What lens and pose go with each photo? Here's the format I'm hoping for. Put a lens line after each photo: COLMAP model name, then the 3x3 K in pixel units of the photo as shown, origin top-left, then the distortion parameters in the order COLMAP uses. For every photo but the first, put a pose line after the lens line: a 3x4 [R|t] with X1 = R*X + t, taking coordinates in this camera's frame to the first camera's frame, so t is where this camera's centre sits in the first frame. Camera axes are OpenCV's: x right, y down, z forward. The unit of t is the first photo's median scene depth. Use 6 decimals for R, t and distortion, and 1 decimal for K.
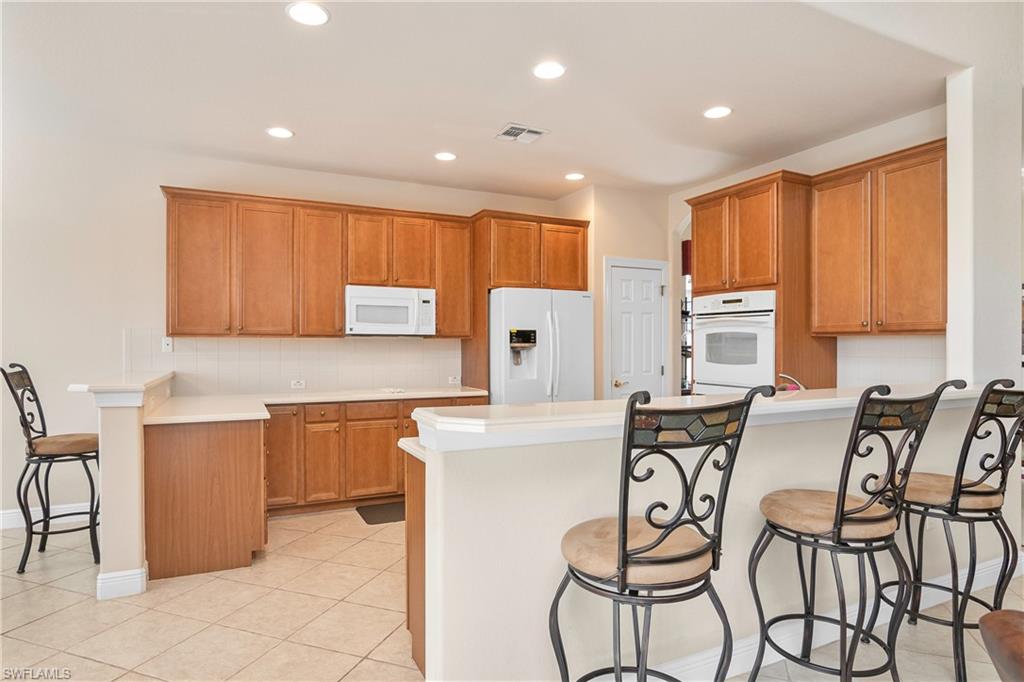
lens RADIAL K [[567.2, 0, 505.7], [0, 567.2, 351.4], [0, 0, 1]] dist [-0.018881, -0.001980]
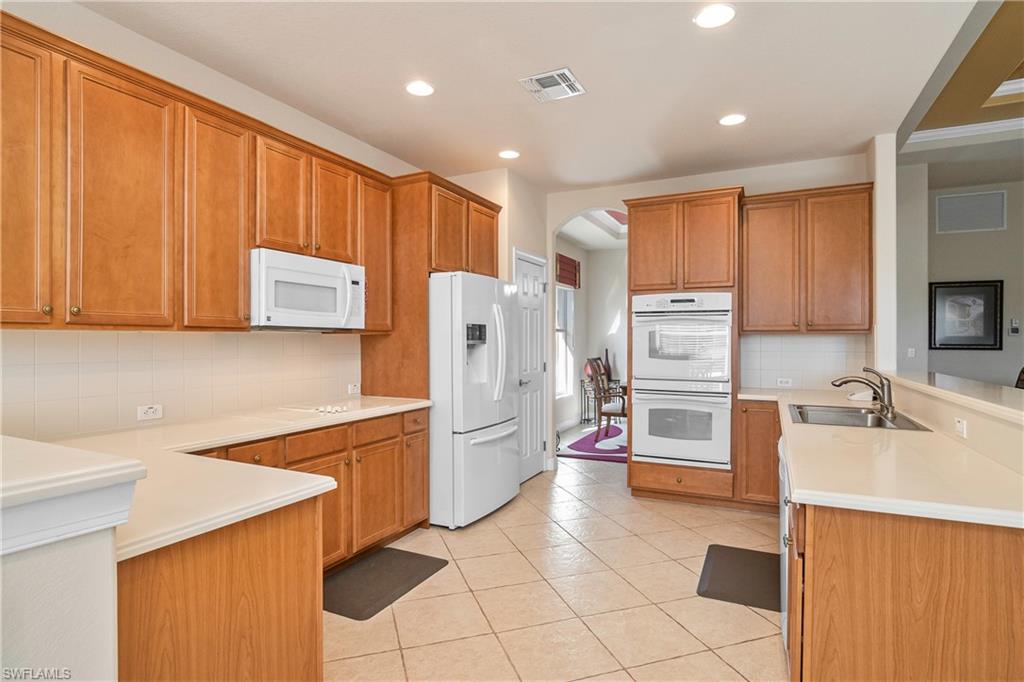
lens RADIAL K [[512.8, 0, 503.6], [0, 512.8, 344.6], [0, 0, 1]] dist [-0.026429, 0.006844]
pose [[0.797921, -0.006440, 0.602728, -0.400216], [0.007703, 0.999970, 0.000486, -0.007875], [-0.602713, 0.004255, 0.797947, 0.380022]]
